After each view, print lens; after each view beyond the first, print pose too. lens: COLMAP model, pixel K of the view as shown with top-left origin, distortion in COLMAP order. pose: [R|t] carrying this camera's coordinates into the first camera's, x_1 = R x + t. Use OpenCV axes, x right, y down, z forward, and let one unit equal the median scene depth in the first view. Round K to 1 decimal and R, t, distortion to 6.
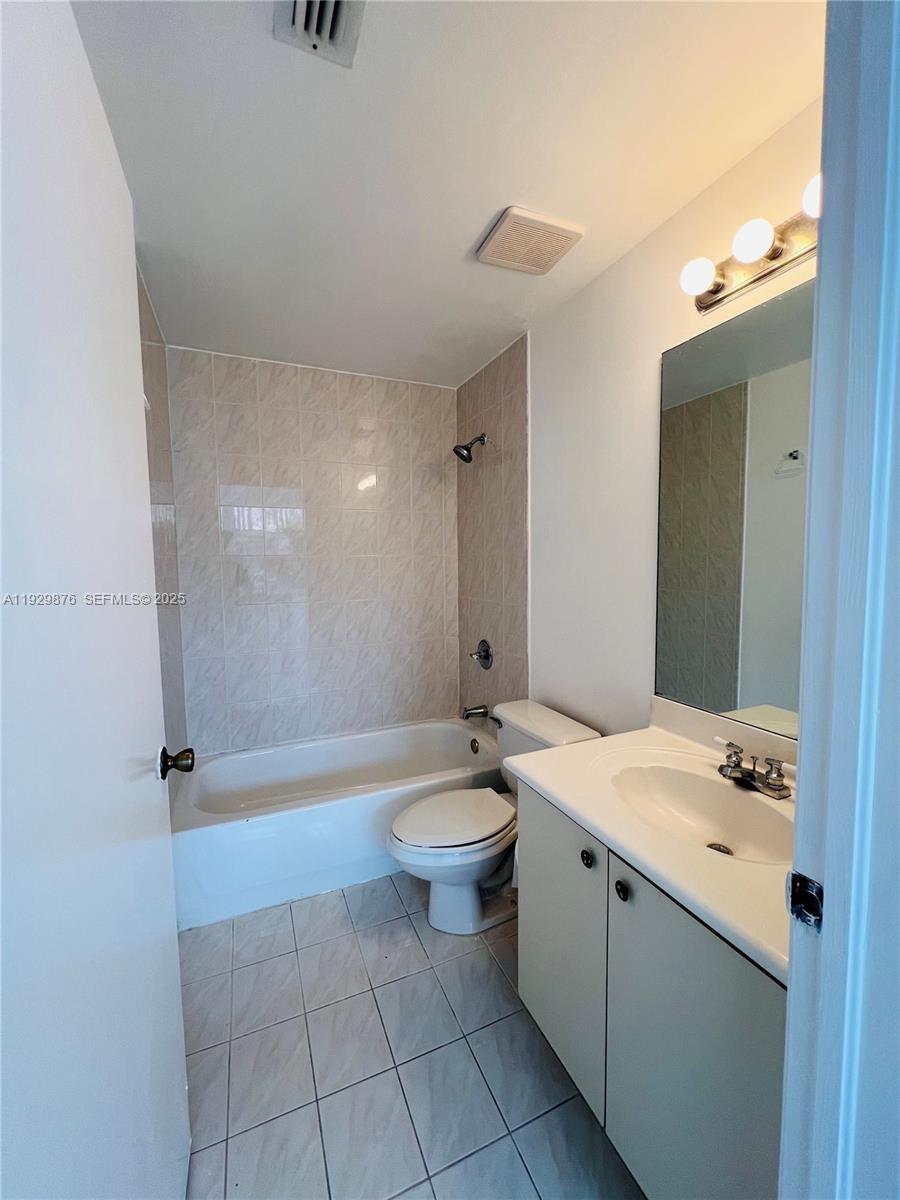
lens RADIAL K [[477.7, 0, 453.6], [0, 477.7, 598.0], [0, 0, 1]] dist [-0.001481, 0.000036]
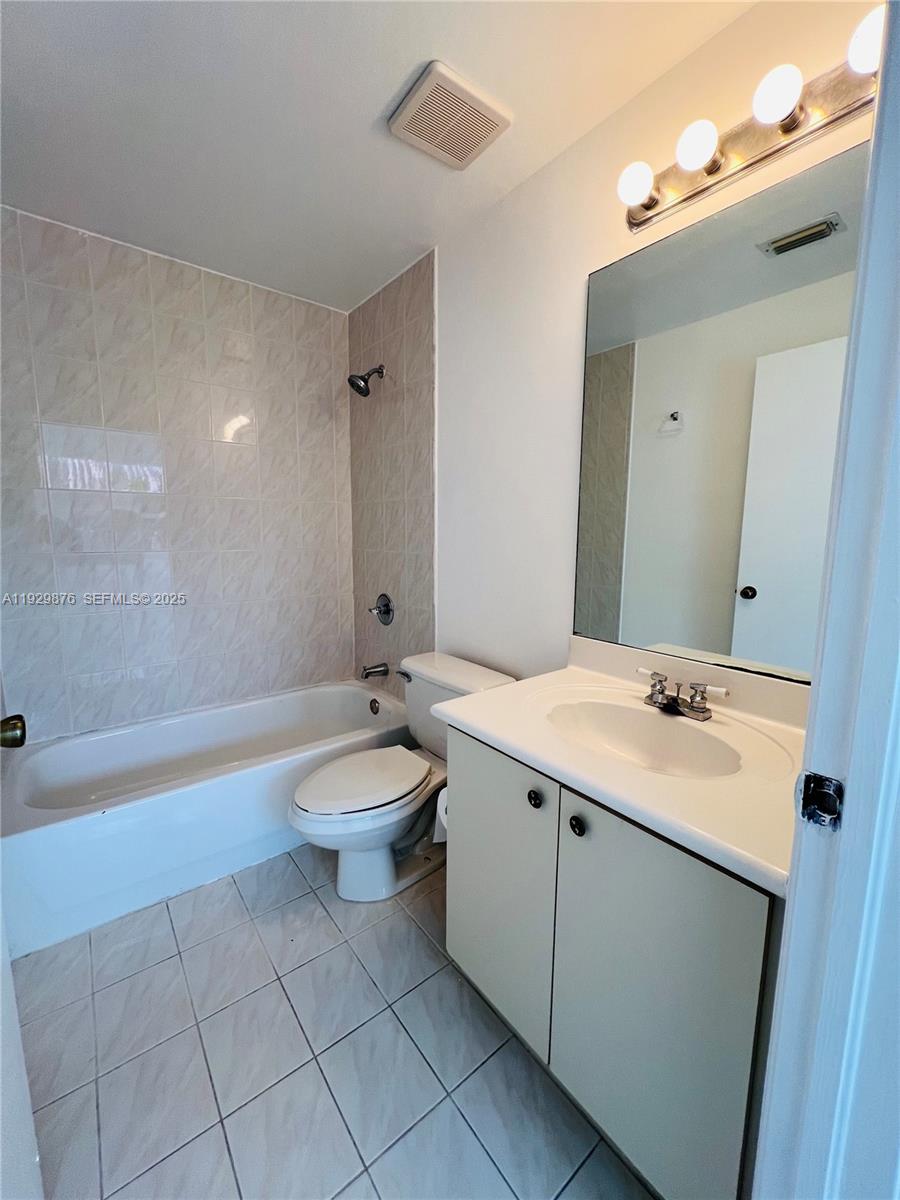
lens RADIAL K [[477.7, 0, 453.6], [0, 477.7, 598.0], [0, 0, 1]] dist [-0.001481, 0.000036]
pose [[0.967321, -0.016318, 0.253031, -0.057278], [0.000542, 0.998058, 0.062291, 0.054027], [-0.253556, -0.060118, 0.965451, 0.091450]]
